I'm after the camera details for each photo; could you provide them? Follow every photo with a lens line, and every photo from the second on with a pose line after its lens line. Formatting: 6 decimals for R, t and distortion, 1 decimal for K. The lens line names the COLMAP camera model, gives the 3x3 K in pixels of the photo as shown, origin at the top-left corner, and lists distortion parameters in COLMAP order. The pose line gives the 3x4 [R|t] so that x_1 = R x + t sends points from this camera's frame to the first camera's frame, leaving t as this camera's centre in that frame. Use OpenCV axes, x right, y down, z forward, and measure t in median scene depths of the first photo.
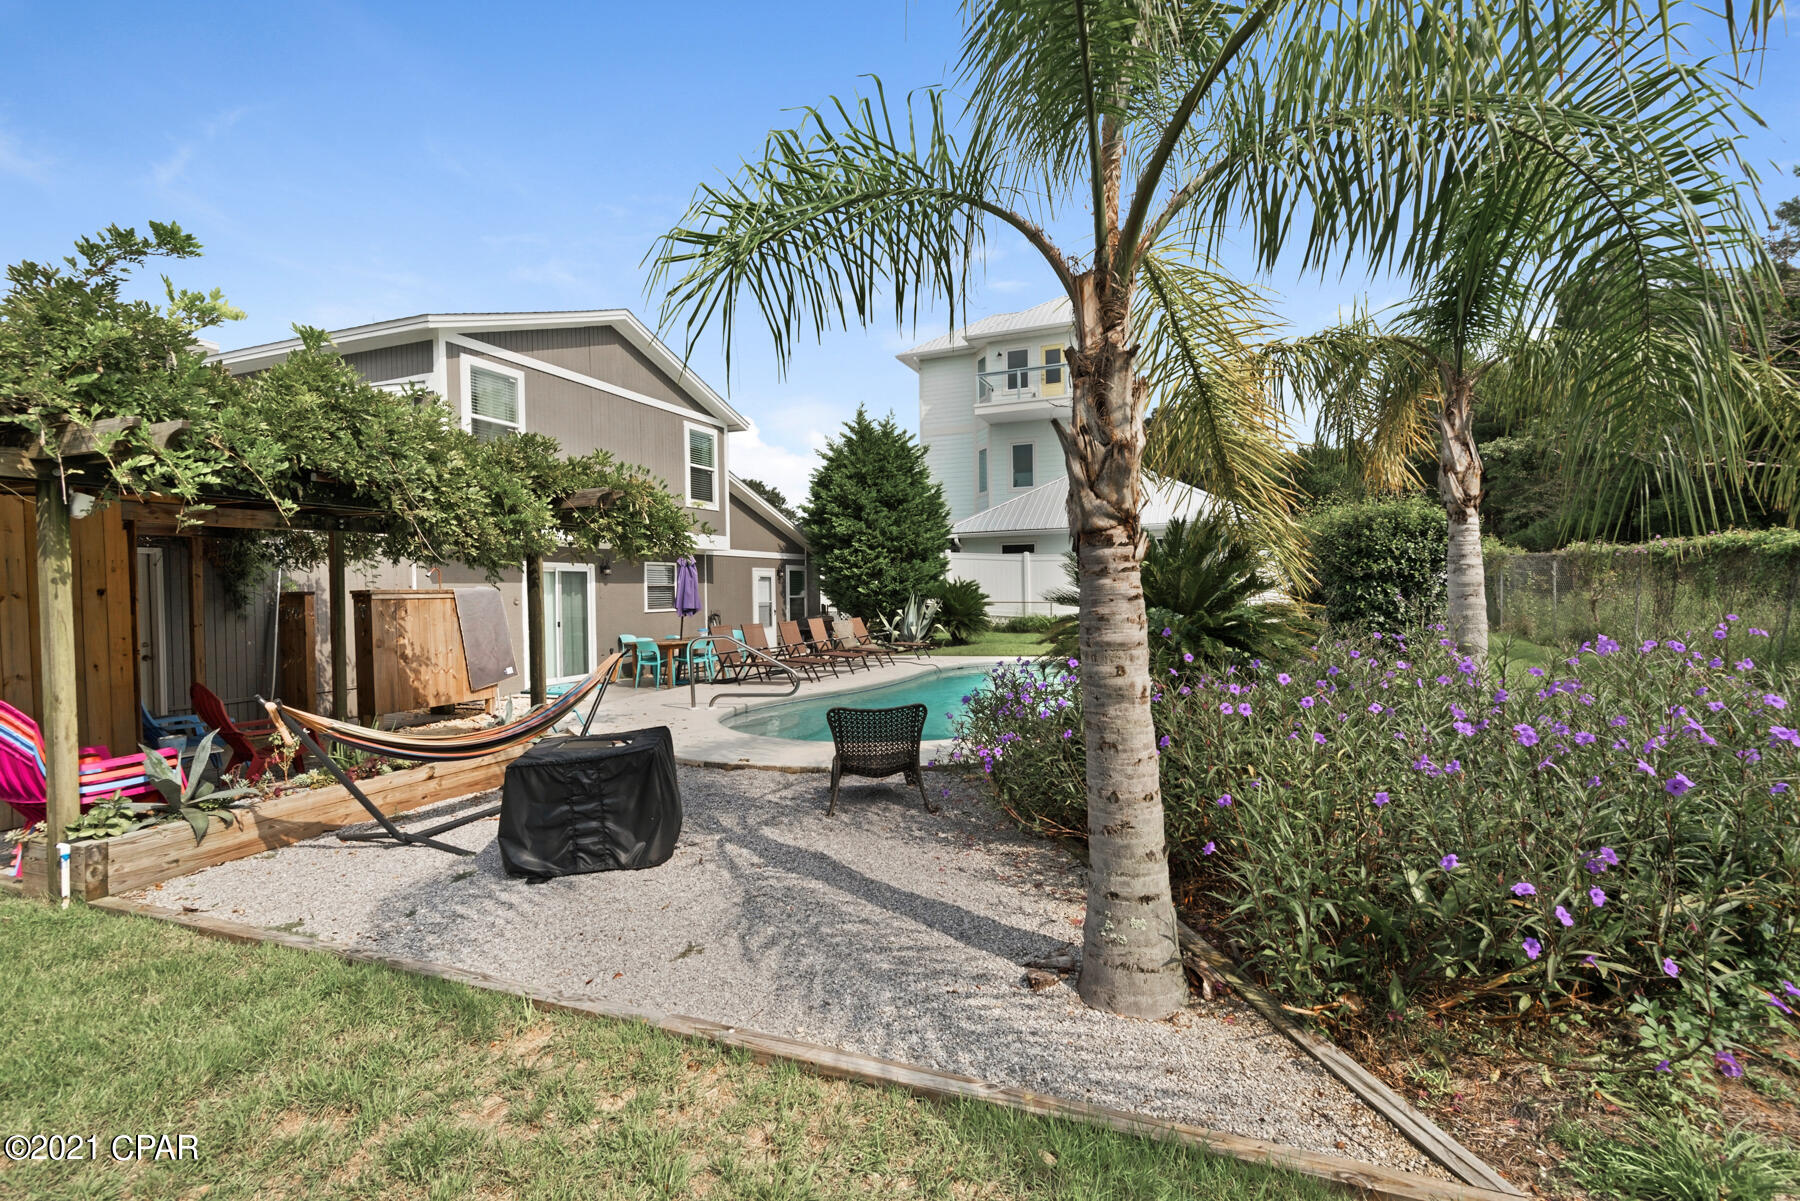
lens RADIAL K [[807.5, 0, 907.8], [0, 807.5, 600.9], [0, 0, 1]] dist [0.006123, -0.002650]
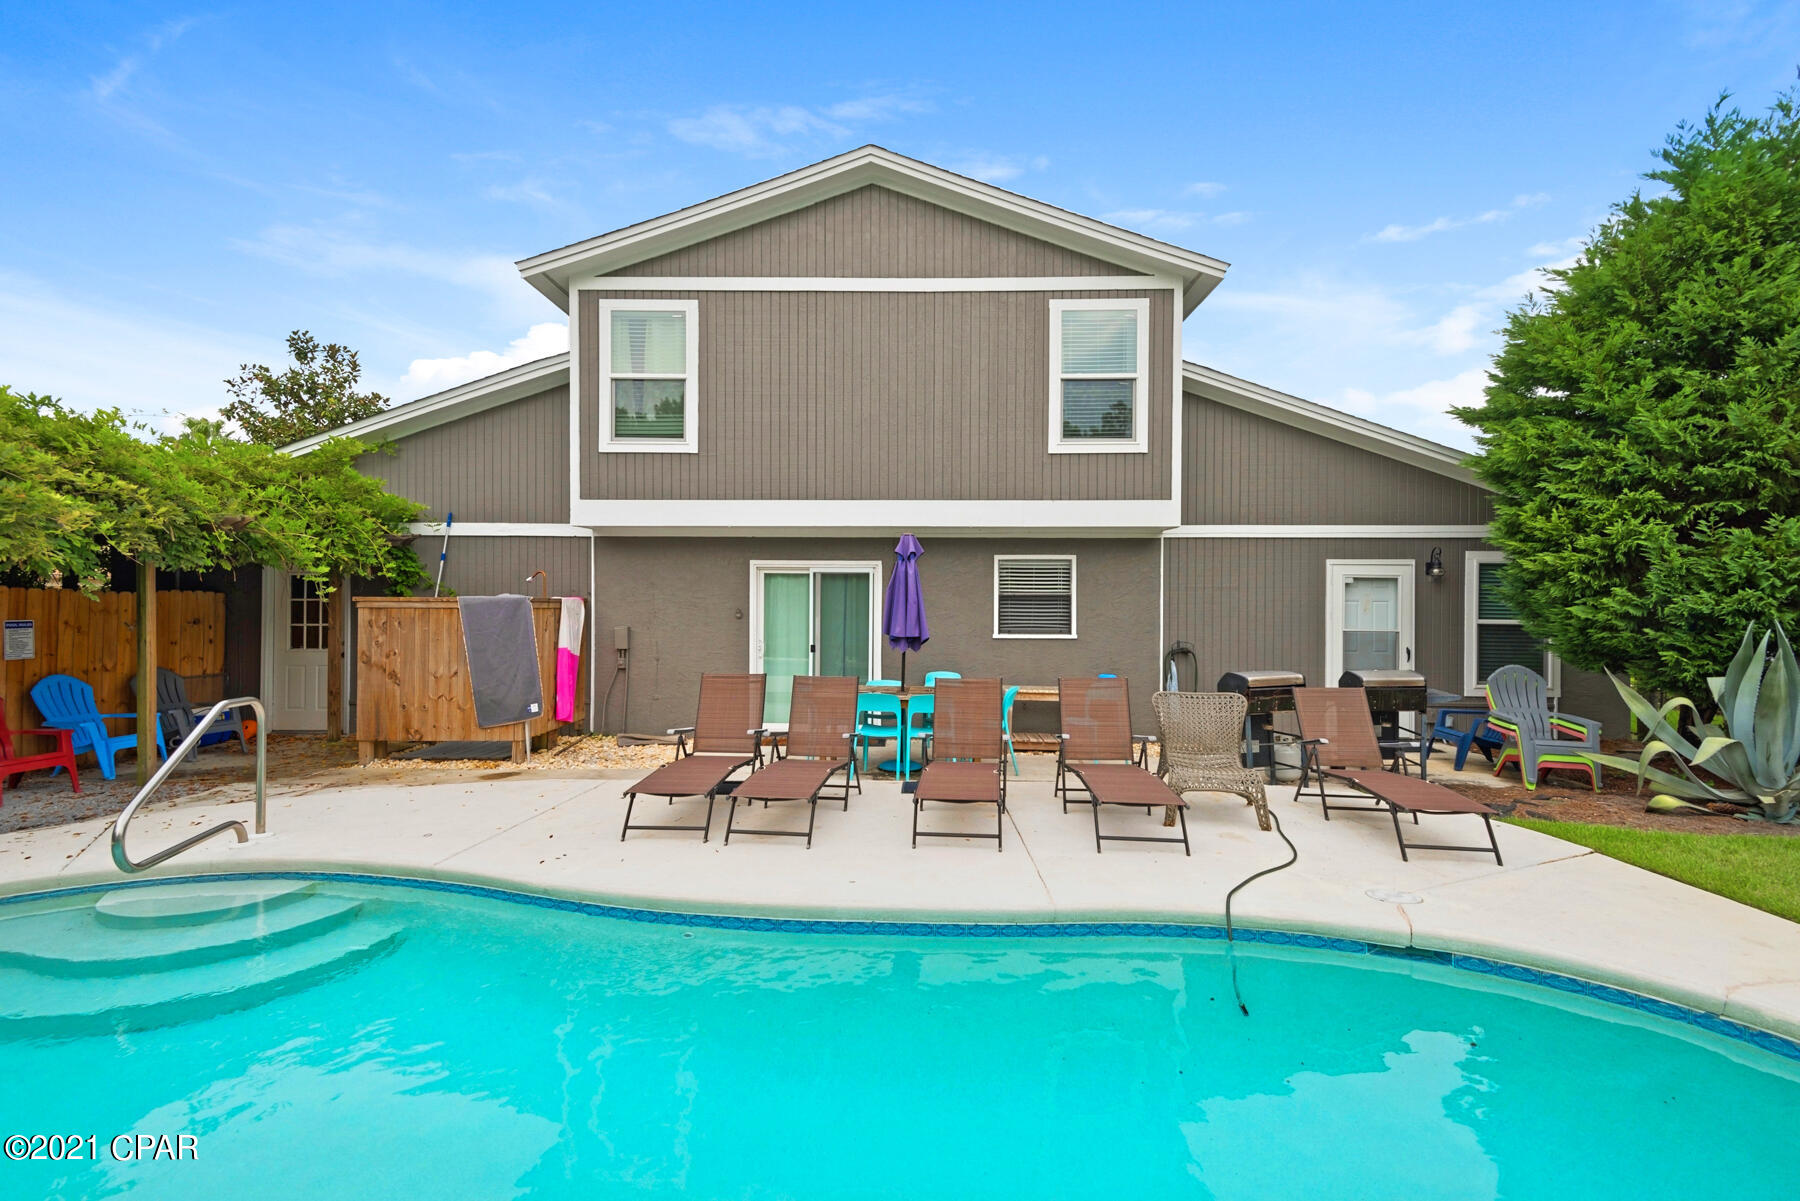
lens RADIAL K [[807.5, 0, 904.2], [0, 807.5, 601.4], [0, 0, 1]] dist [0.006123, -0.002650]
pose [[0.344964, 0.016779, -0.938466, 0.179696], [-0.022879, 0.999693, 0.009464, -0.014714], [0.938337, 0.018207, 0.345242, 0.596419]]
